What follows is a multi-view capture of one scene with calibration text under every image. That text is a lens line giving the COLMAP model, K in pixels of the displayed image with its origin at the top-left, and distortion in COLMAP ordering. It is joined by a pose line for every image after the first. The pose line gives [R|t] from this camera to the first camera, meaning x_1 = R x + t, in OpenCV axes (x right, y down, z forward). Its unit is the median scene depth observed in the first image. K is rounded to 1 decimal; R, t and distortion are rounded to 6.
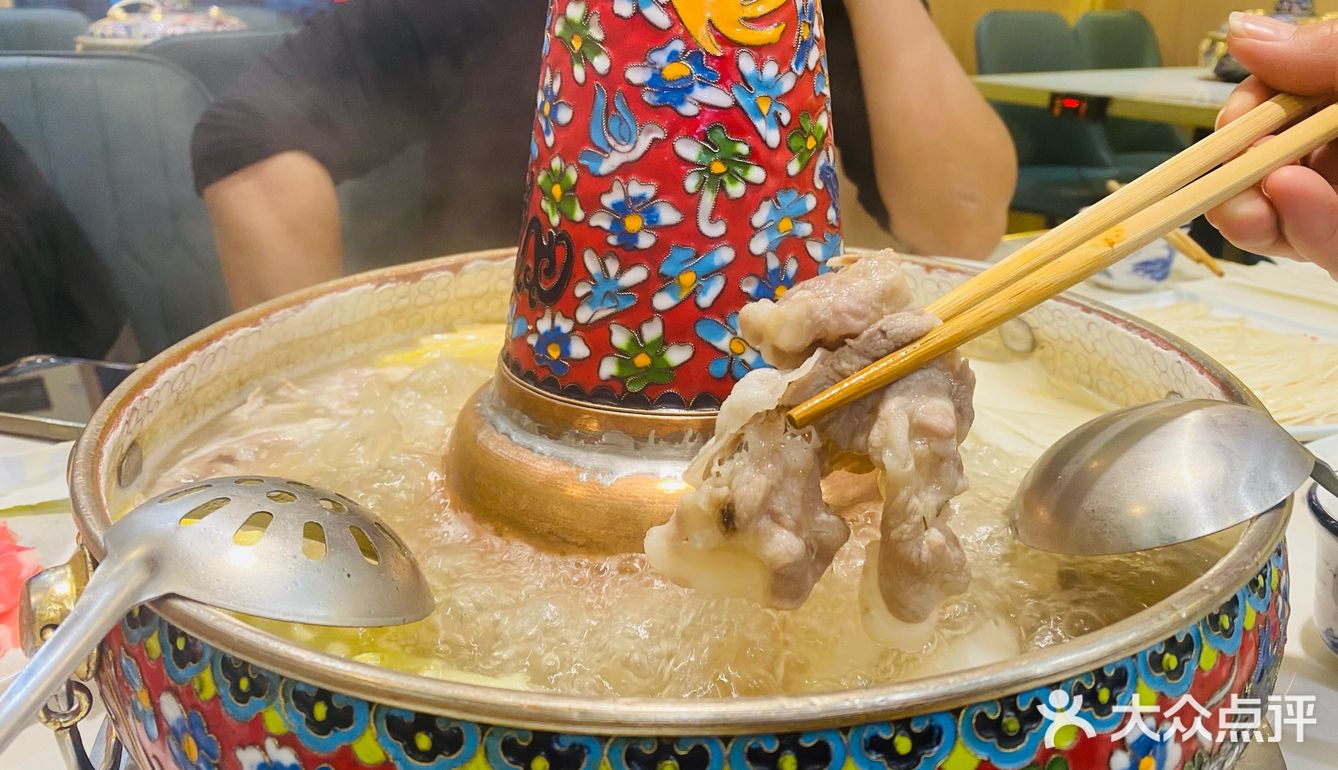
lens RADIAL K [[993.6, 0, 668.8], [0, 993.6, 383.9], [0, 0, 1]] dist [-0.029685, 0.018104]
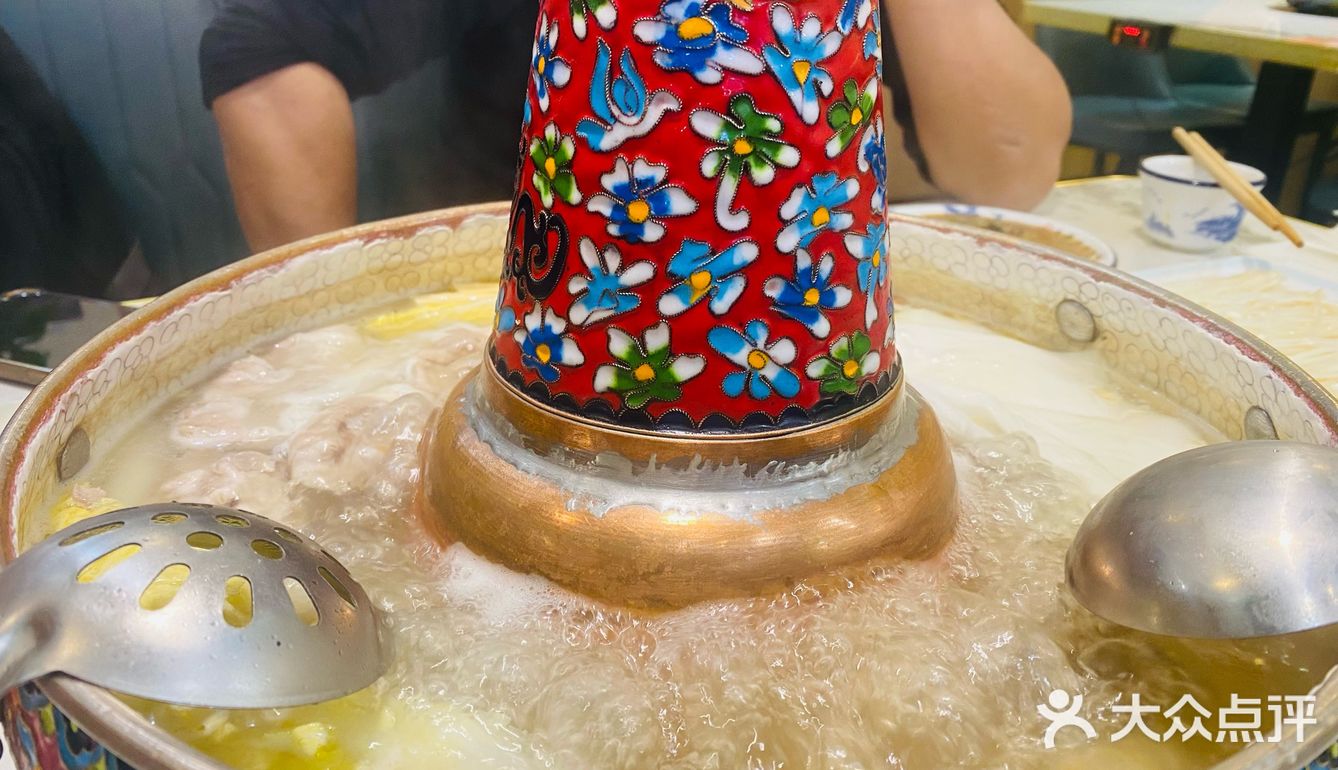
lens RADIAL K [[993.6, 0, 668.7], [0, 993.6, 385.0], [0, 0, 1]] dist [-0.029685, 0.018104]
pose [[0.998928, 0.037500, -0.027131, 0.015950], [-0.035117, 0.995886, 0.083532, -0.077339], [0.030152, -0.082490, 0.996136, 0.137917]]
